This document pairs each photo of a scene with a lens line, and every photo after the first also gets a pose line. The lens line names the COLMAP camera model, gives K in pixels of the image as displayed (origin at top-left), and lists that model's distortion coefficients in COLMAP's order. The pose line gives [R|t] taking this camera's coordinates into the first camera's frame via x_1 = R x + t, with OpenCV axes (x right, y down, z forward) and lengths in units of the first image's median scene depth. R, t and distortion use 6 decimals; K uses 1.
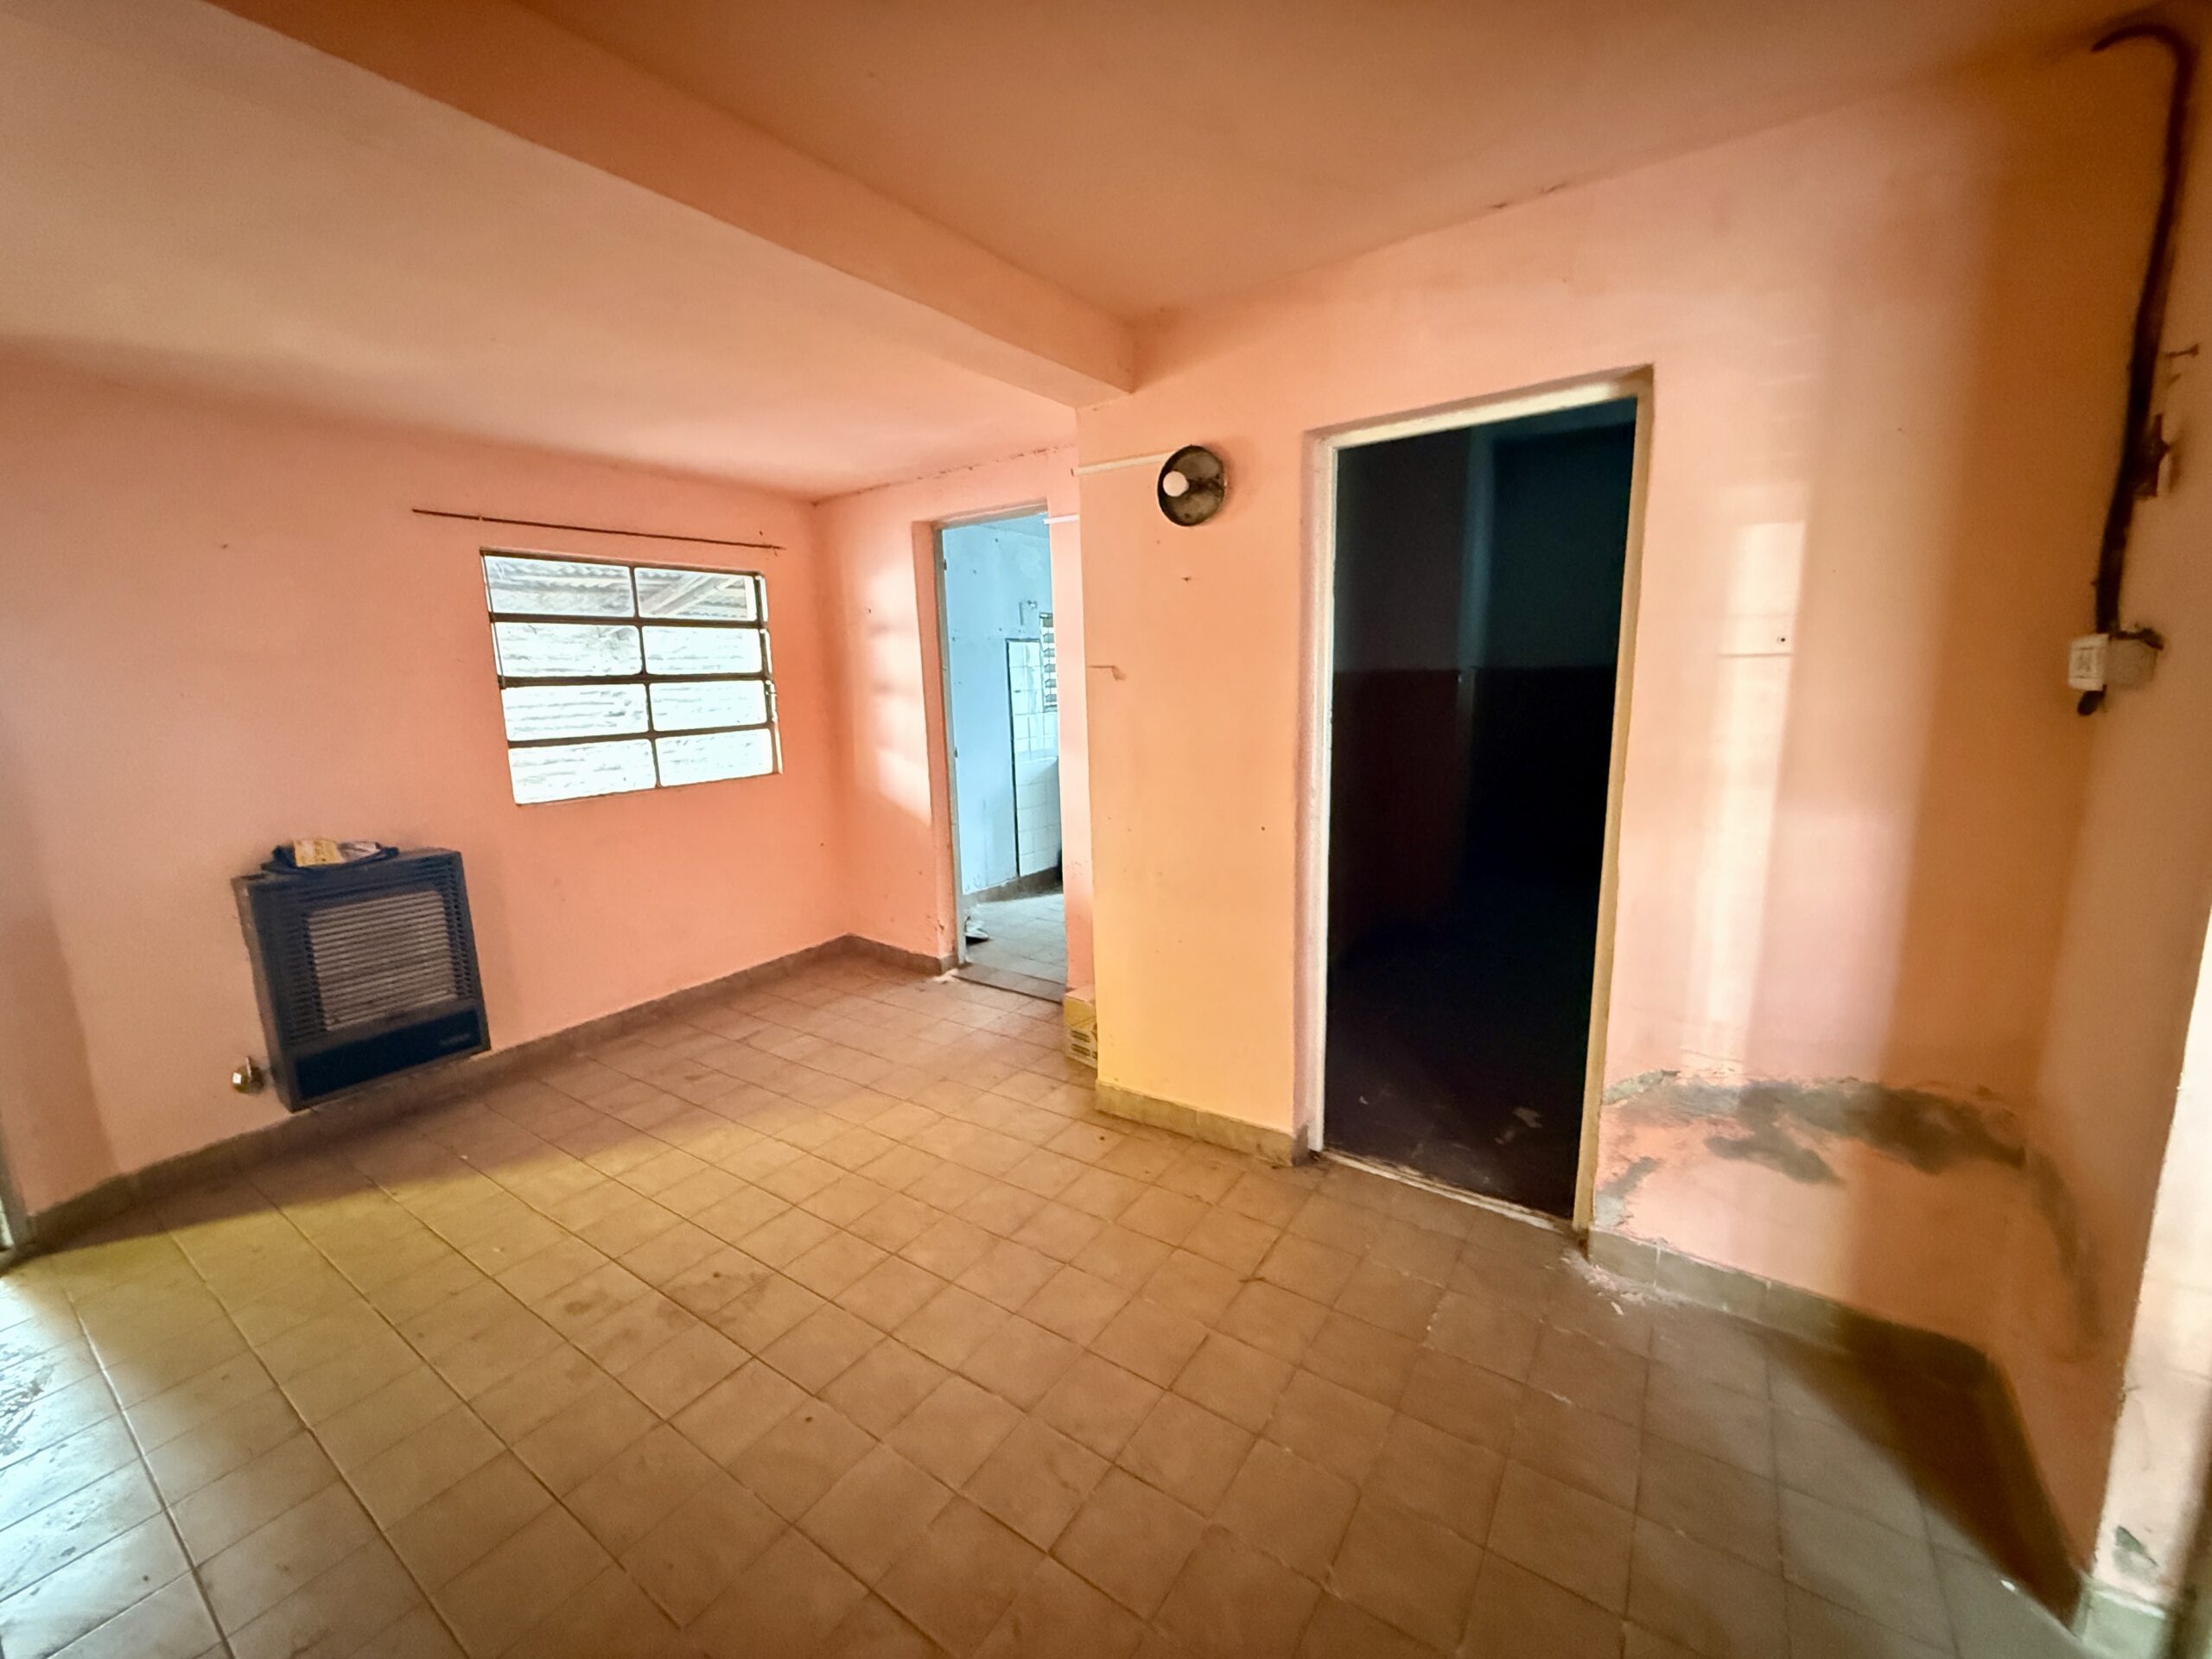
lens RADIAL K [[871.5, 0, 1106.0], [0, 871.5, 829.5], [0, 0, 1]] dist [-0.000301, -0.000037]
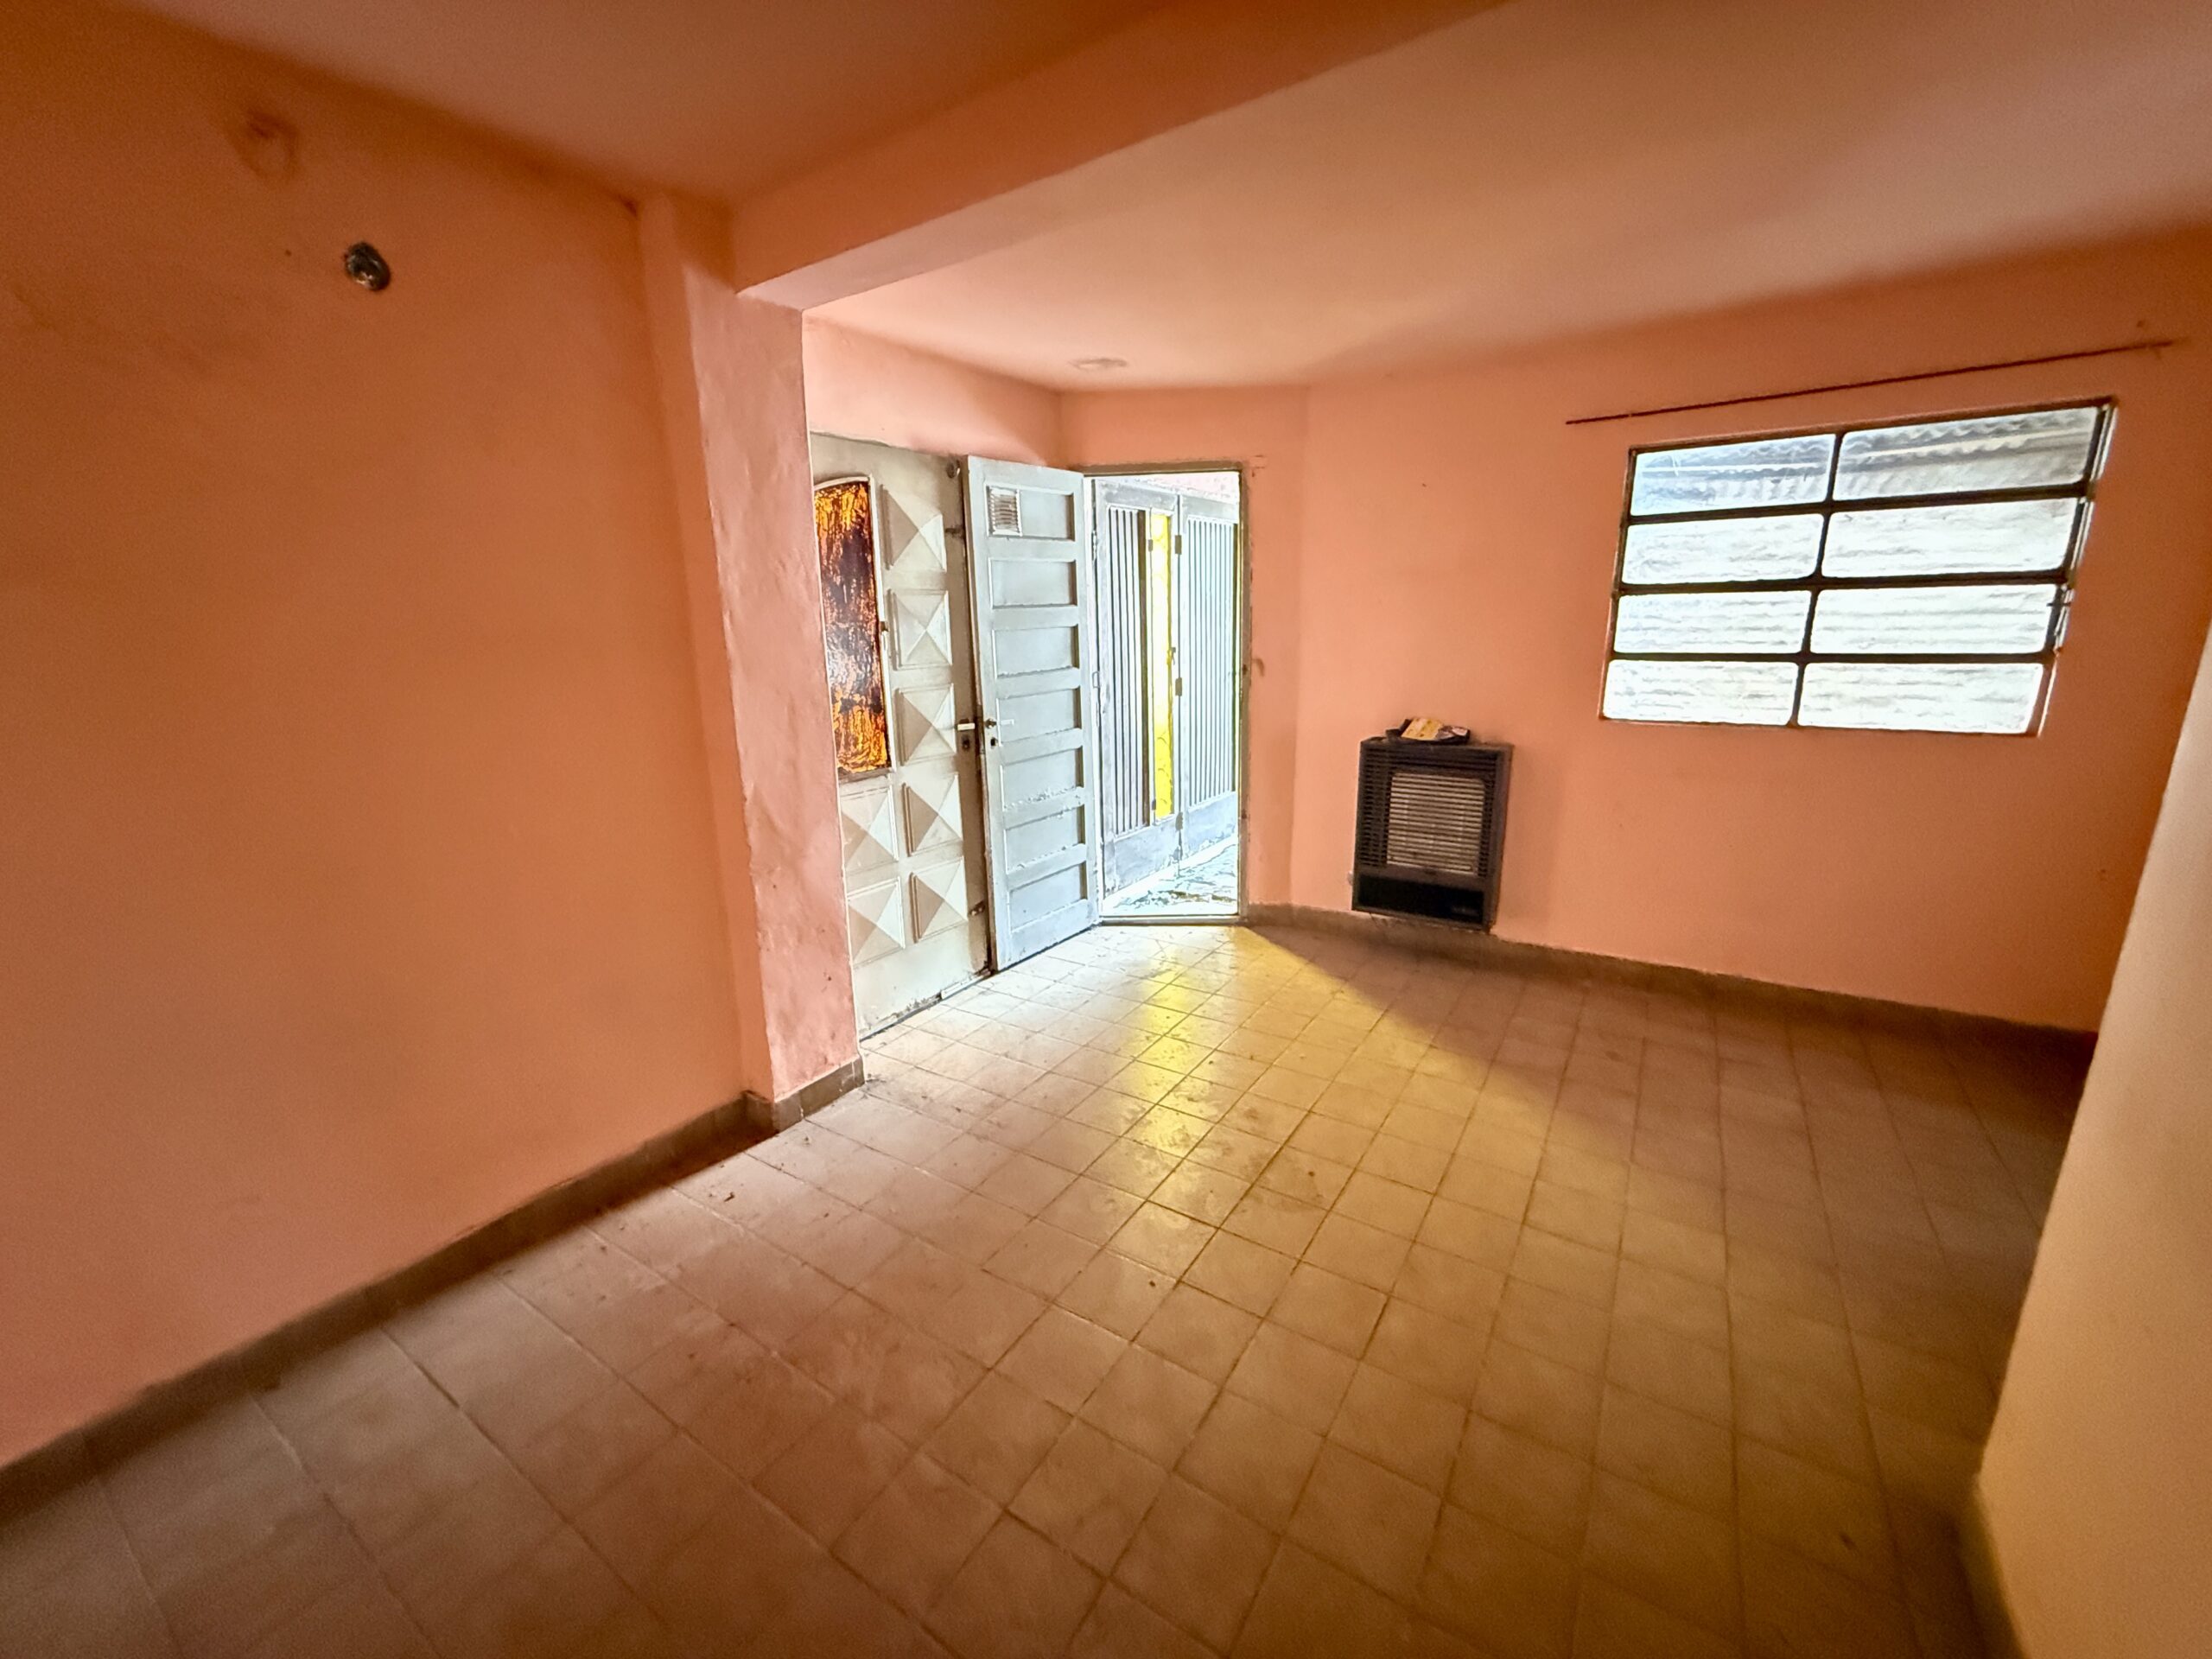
lens RADIAL K [[885.8, 0, 1106.0], [0, 885.8, 829.5], [0, 0, 1]] dist [-0.002668, -0.000330]
pose [[0.012063, 0.264286, -0.964369, 0.319394], [-0.151445, 0.953796, 0.259494, -0.085408], [0.988392, 0.142918, 0.051531, 0.431972]]
